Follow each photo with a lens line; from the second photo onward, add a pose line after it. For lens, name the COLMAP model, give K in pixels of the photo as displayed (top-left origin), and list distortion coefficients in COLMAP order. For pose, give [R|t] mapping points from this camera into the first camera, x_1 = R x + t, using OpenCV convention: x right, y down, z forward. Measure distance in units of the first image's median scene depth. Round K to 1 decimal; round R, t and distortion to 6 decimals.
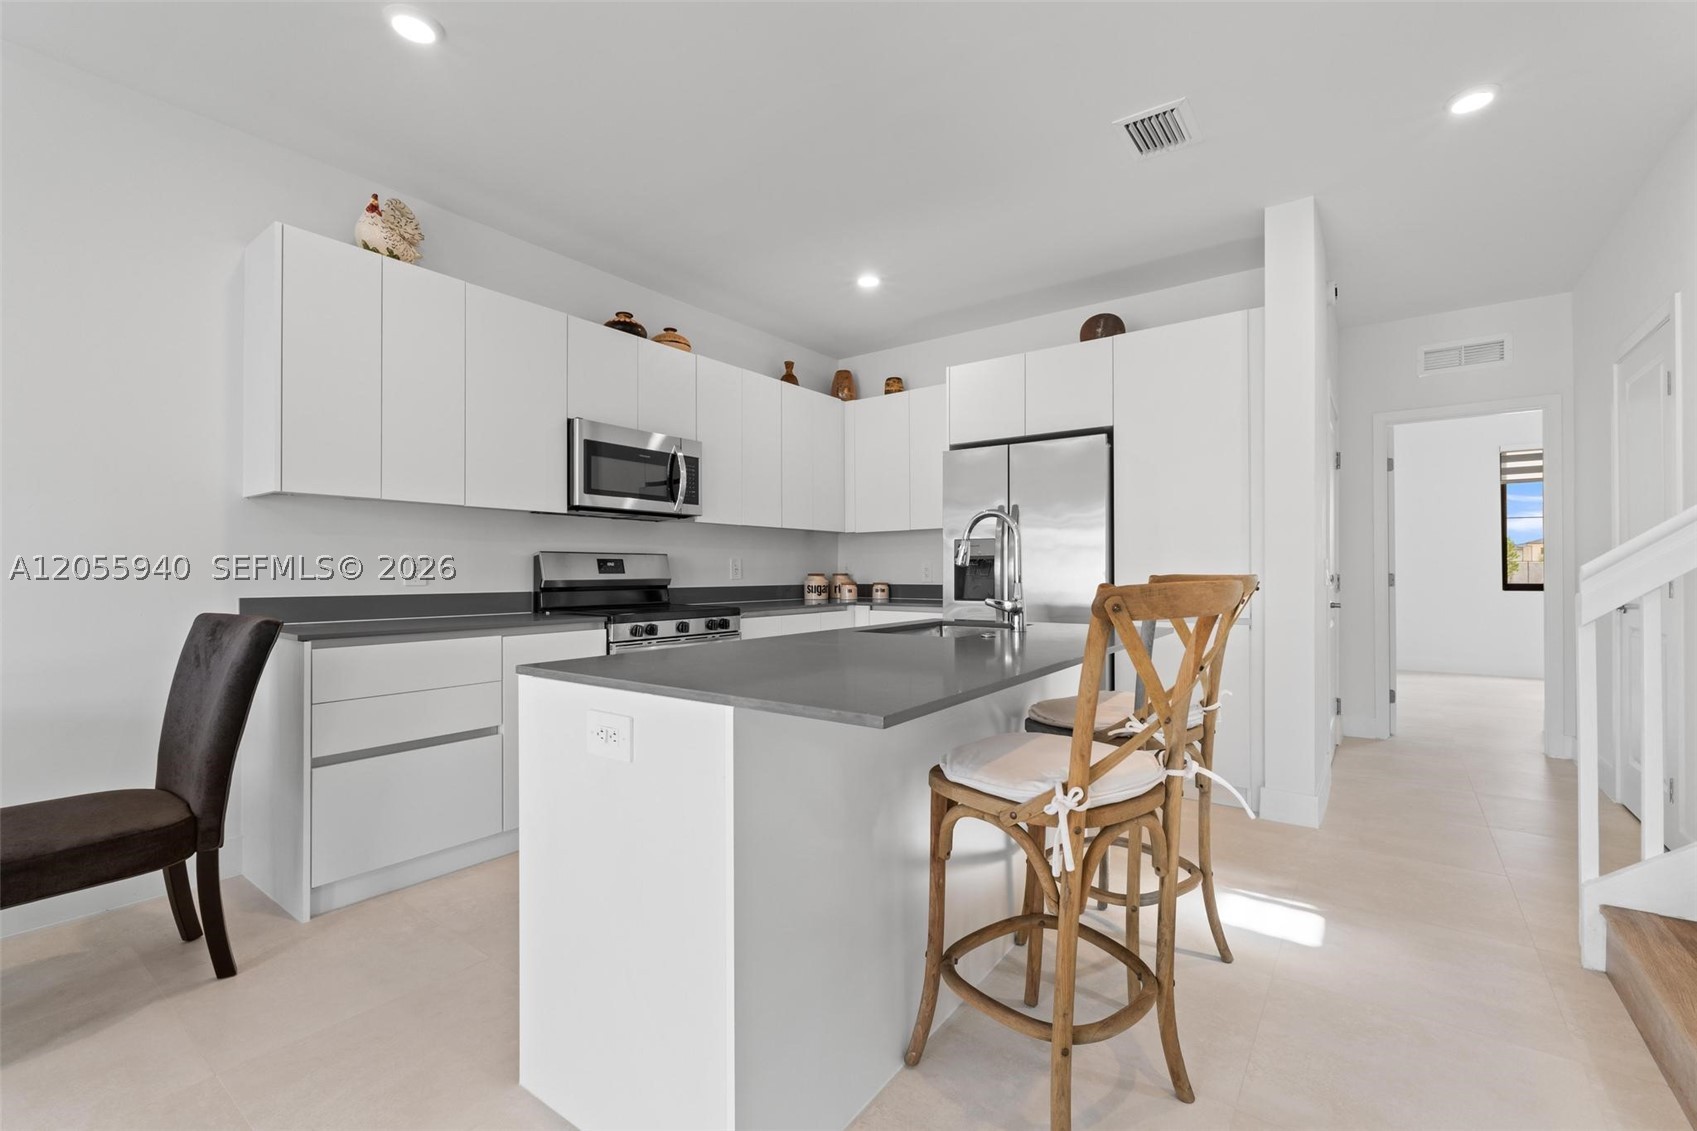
lens RADIAL K [[721.1, 0, 857.1], [0, 721.1, 566.1], [0, 0, 1]] dist [-0.005972, -0.000157]
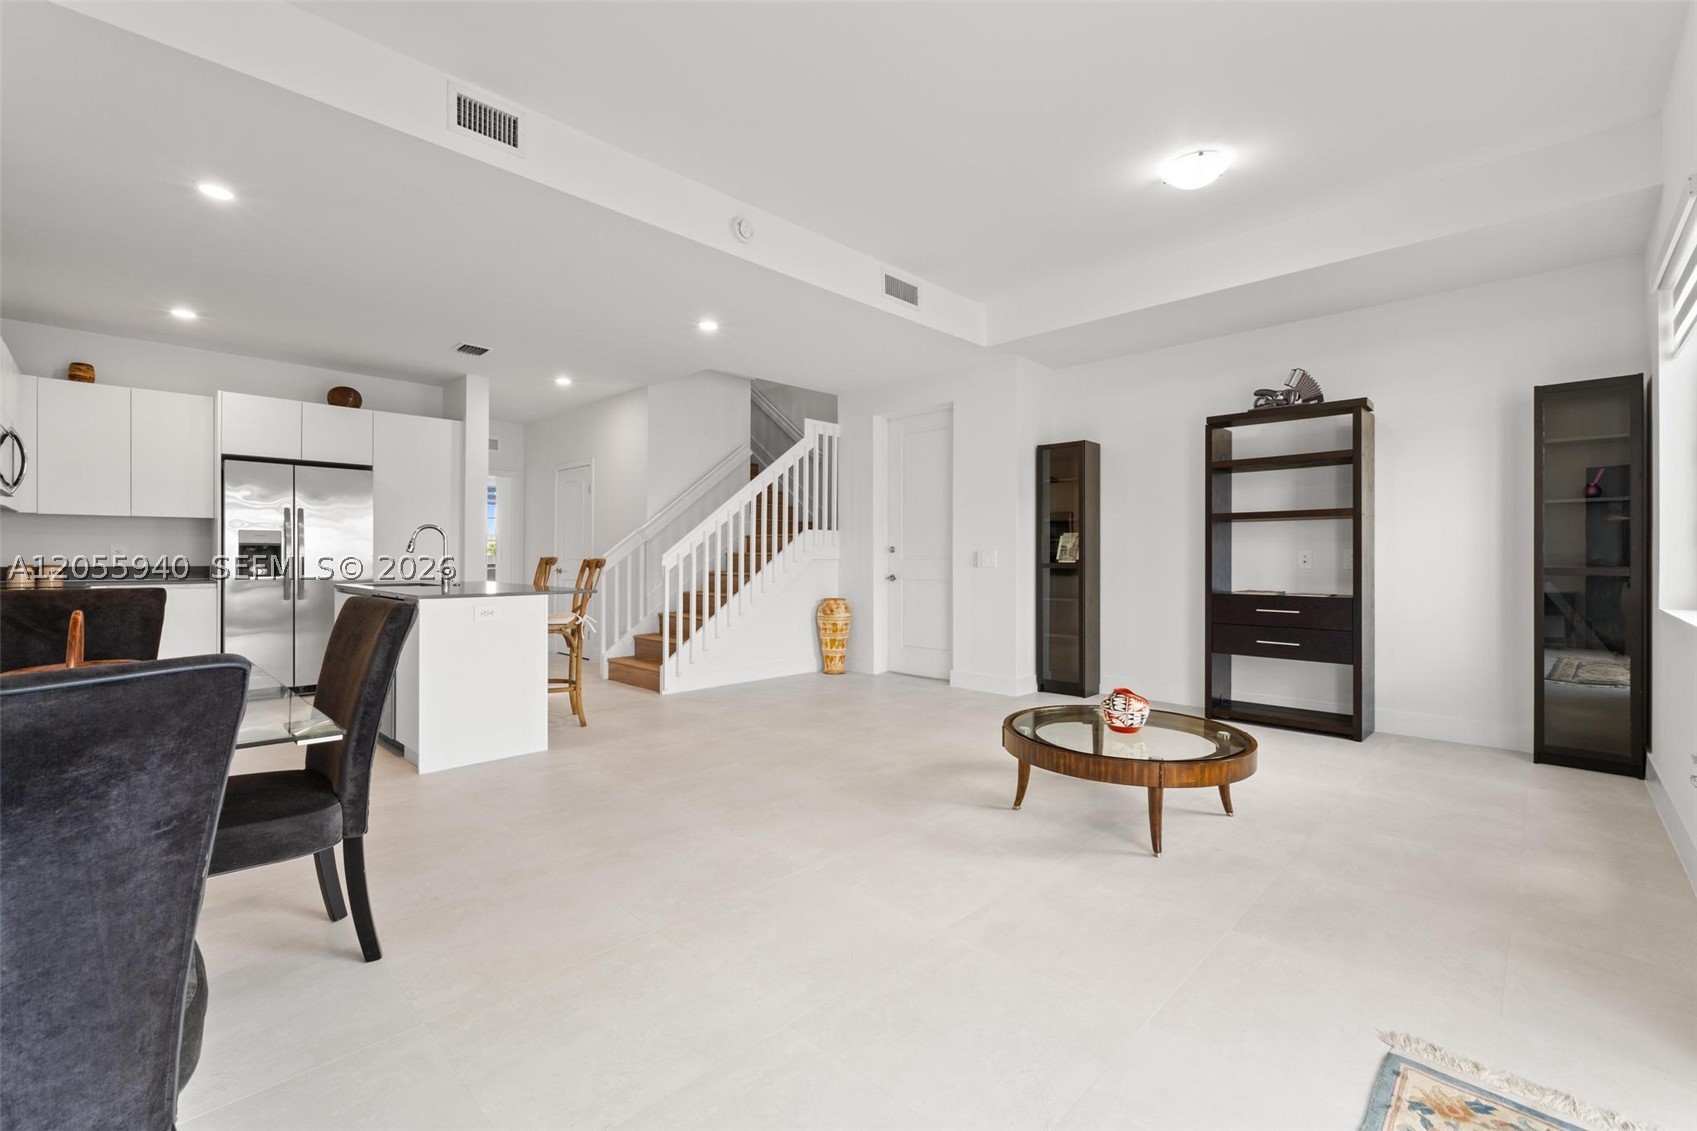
lens RADIAL K [[726.6, 0, 854.5], [0, 726.6, 554.9], [0, 0, 1]] dist [0.002177, 0.000093]
pose [[0.153536, 0.005875, 0.988126, -1.051393], [-0.011272, 0.999928, -0.004193, 0.001134], [-0.988079, -0.010494, 0.153591, -0.312434]]
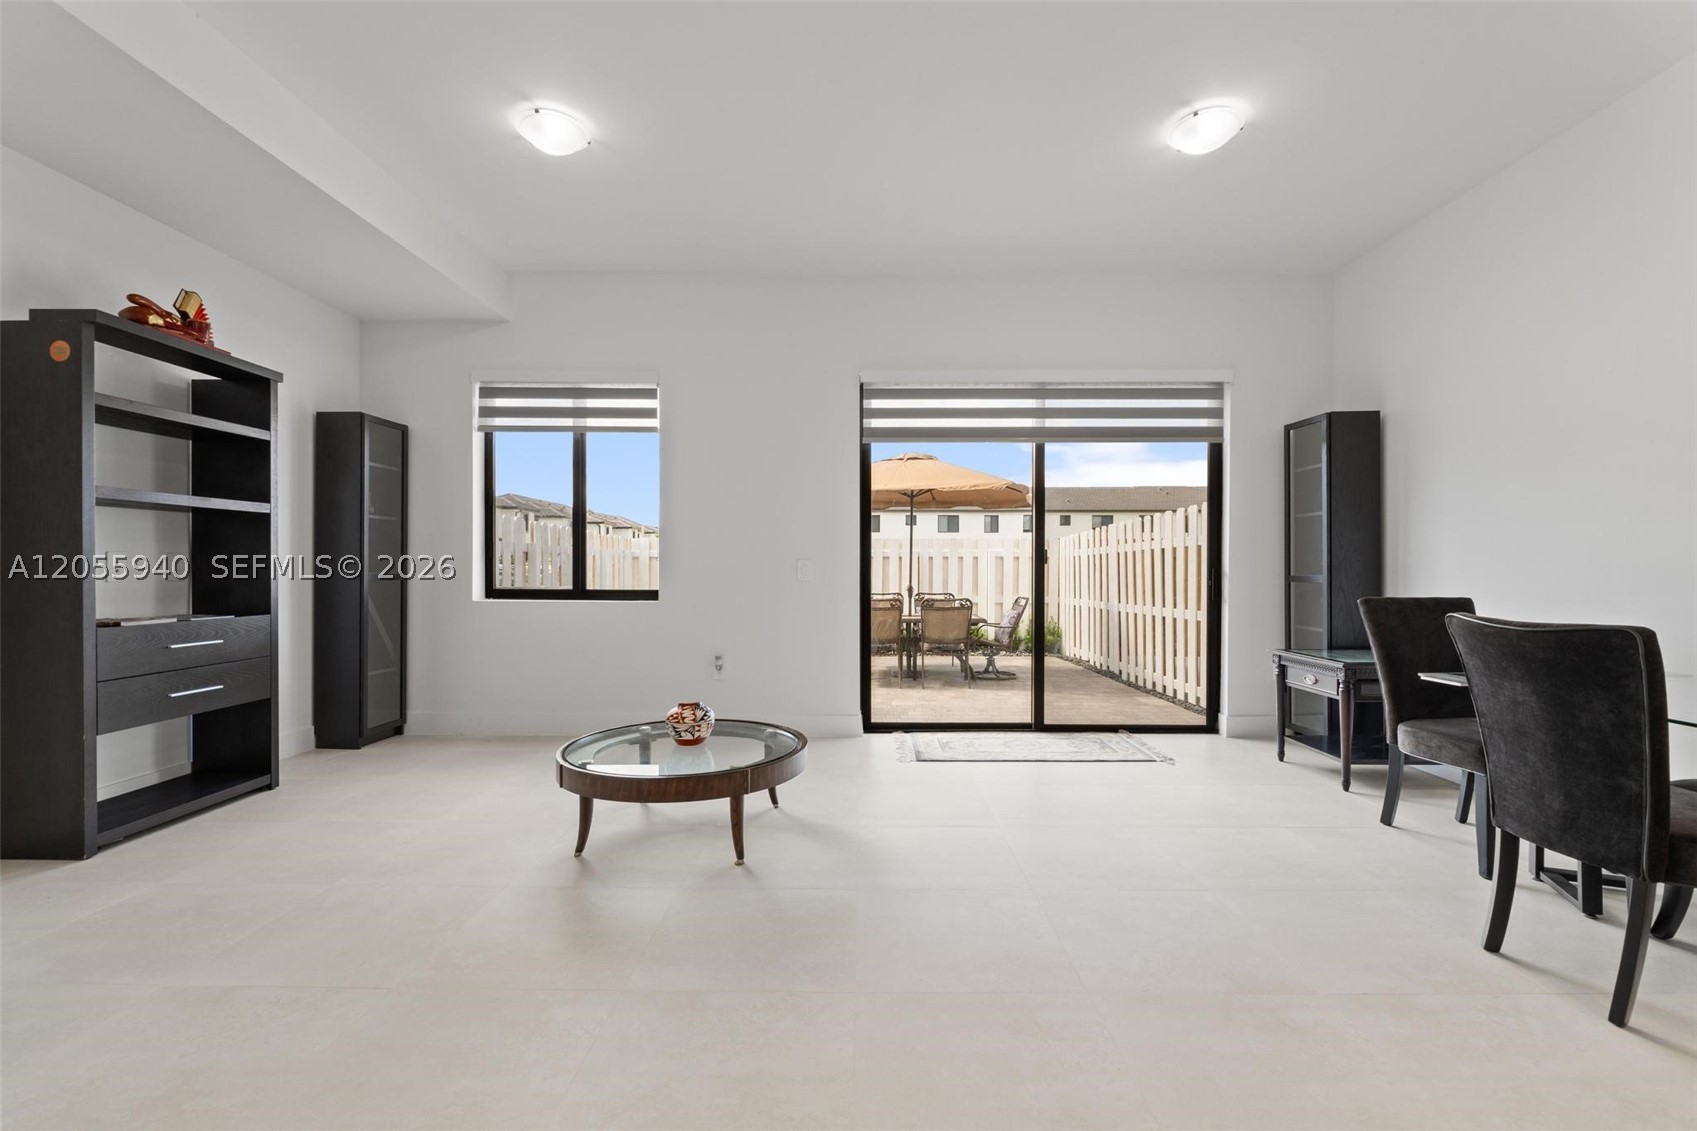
lens RADIAL K [[730.4, 0, 852.9], [0, 730.4, 572.3], [0, 0, 1]] dist [-0.000729, 0.000452]
pose [[-0.811729, 0.001564, -0.584032, 0.120451], [0.001628, 0.999999, 0.000416, 0.002087], [0.584032, -0.000613, -0.811731, 0.278857]]
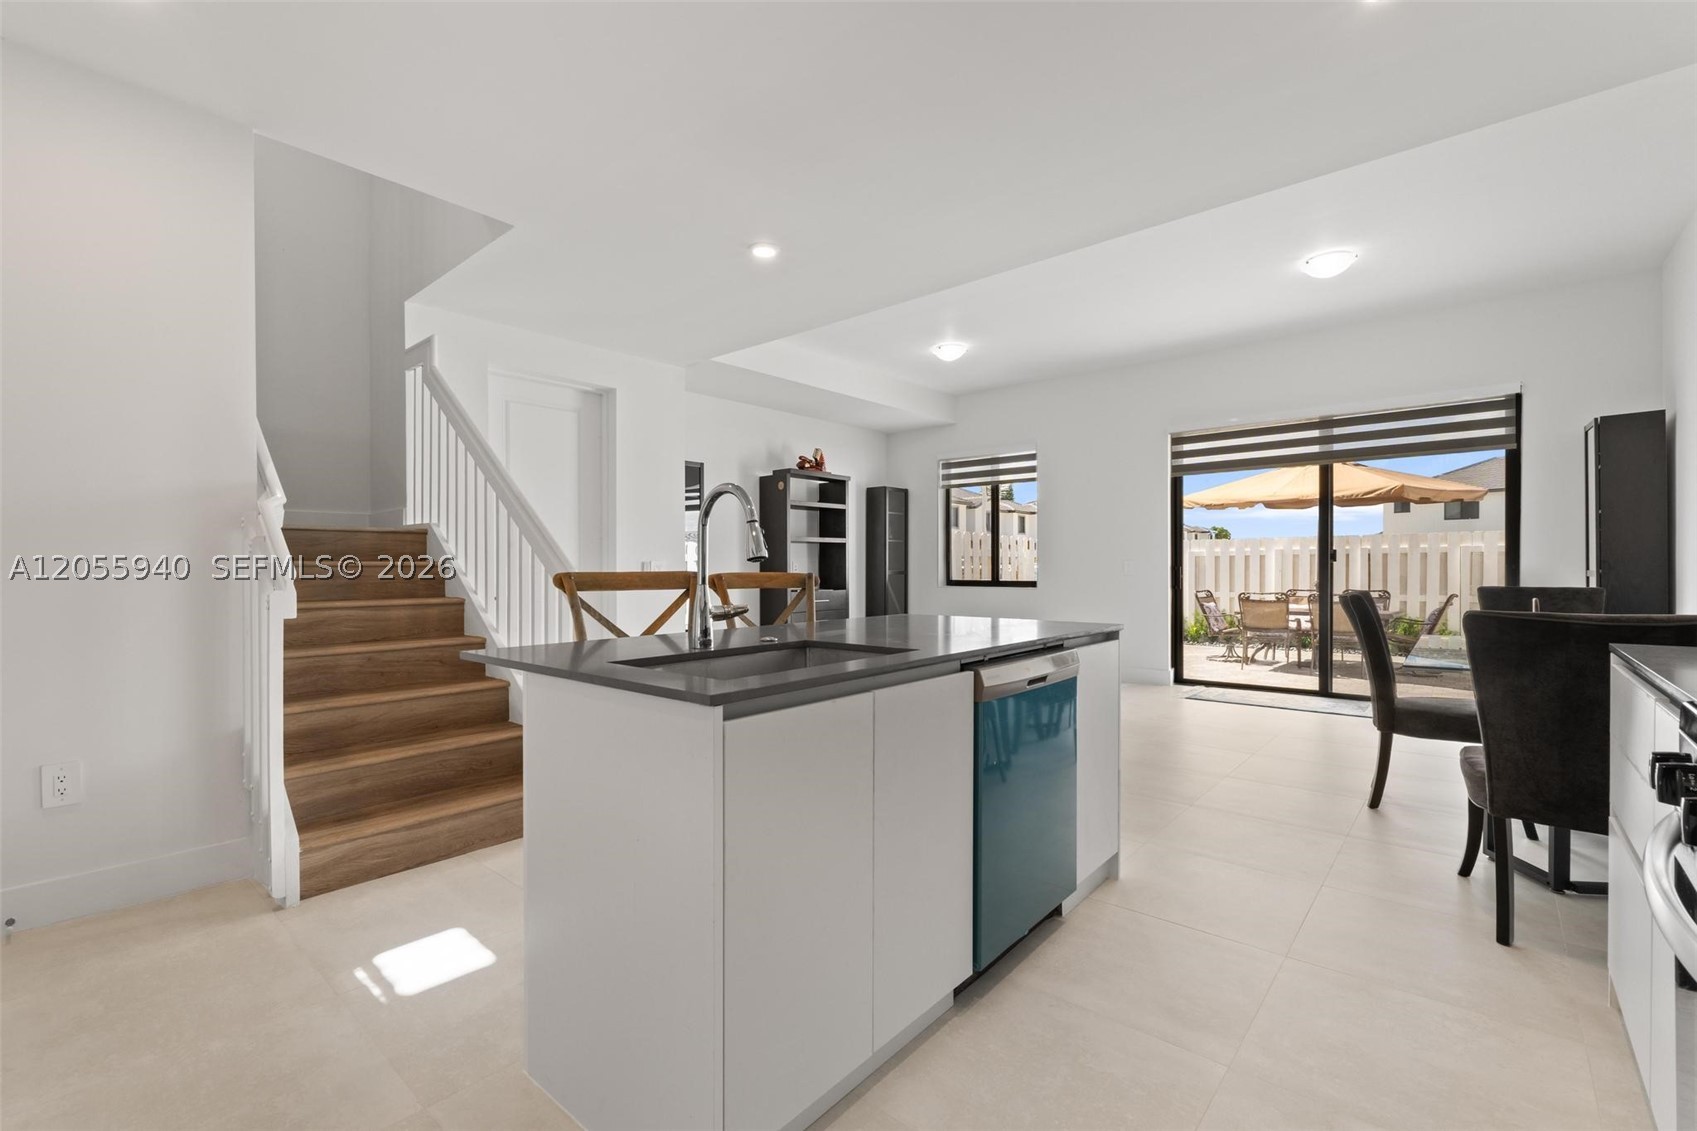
lens RADIAL K [[738.4, 0, 848.5], [0, 738.4, 565.5], [0, 0, 1]] dist [0.000818, 0.000055]
pose [[-0.996625, 0.004333, 0.081978, 0.006719], [0.003575, 0.999950, -0.009390, 0.007273], [-0.082014, -0.009066, -0.996590, 1.108577]]
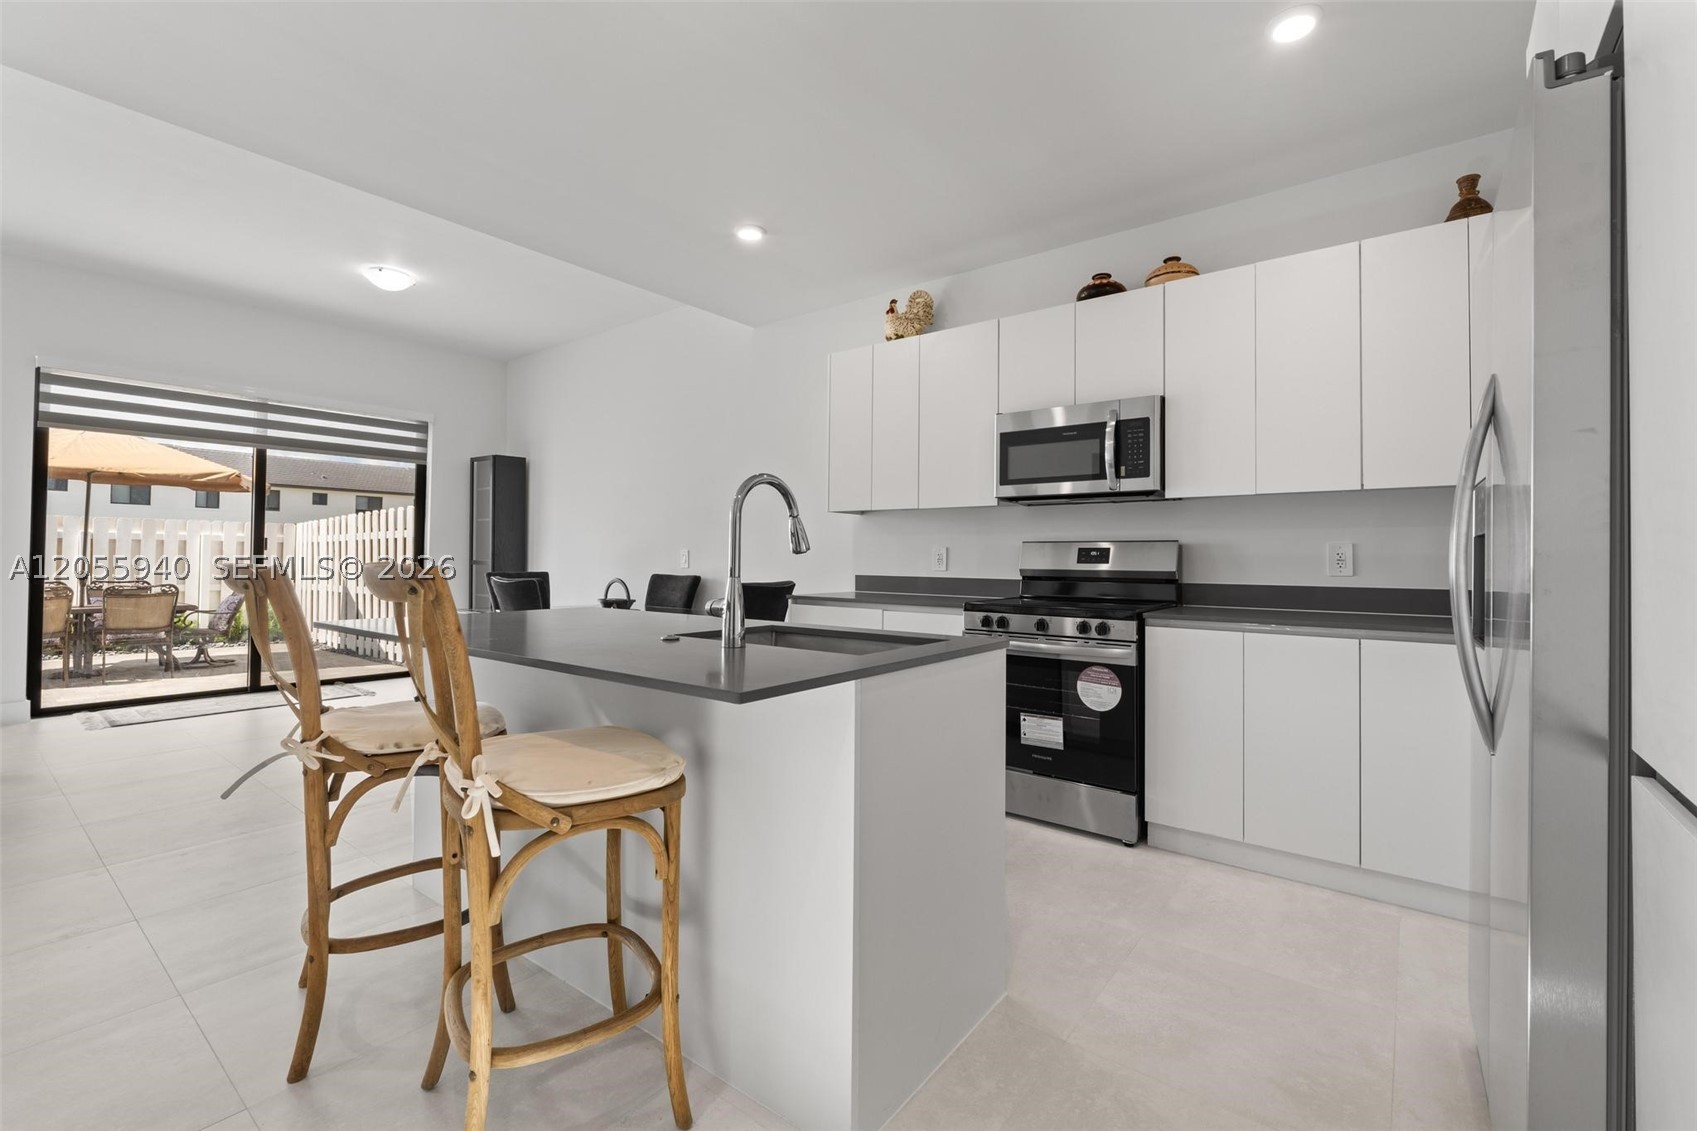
lens RADIAL K [[728.5, 0, 865.0], [0, 728.5, 544.3], [0, 0, 1]] dist [-0.003685, -0.000689]
pose [[-0.022706, -0.020632, -0.999529, 0.583915], [-0.001767, 0.999786, -0.020597, 0.005258], [0.999741, 0.001299, -0.022738, 0.721971]]
